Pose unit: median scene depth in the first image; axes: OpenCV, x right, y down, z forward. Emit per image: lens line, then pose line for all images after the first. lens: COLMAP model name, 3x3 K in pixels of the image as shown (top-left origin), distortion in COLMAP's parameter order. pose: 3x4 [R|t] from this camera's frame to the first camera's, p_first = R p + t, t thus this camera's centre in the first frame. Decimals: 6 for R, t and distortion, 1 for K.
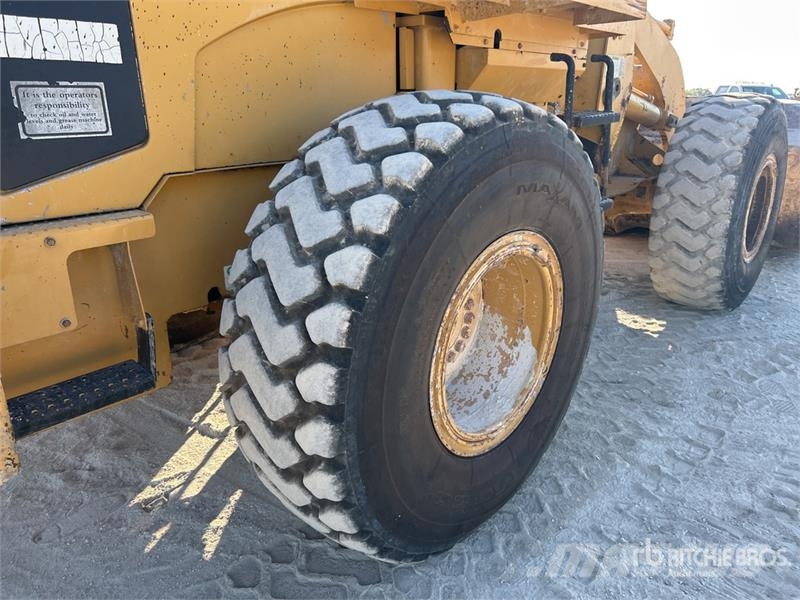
lens RADIAL K [[591.7, 0, 400.3], [0, 591.7, 291.1], [0, 0, 1]] dist [0.073360, -0.098791]
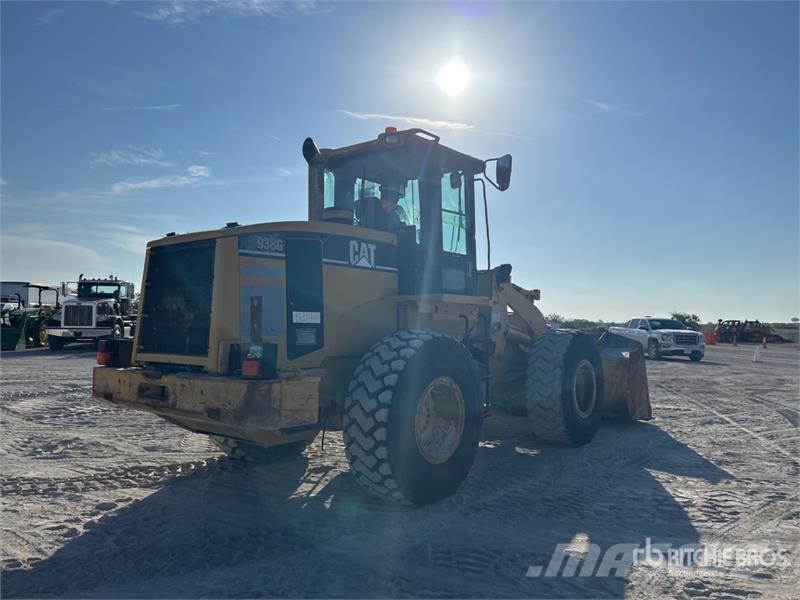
lens RADIAL K [[591.7, 0, 400.3], [0, 591.7, 291.1], [0, 0, 1]] dist [0.073360, -0.098791]
pose [[0.998464, 0.002482, 0.055353, -0.193223], [0.017921, 0.930834, -0.365002, 0.625808], [-0.052431, 0.365434, 0.929360, -2.028913]]
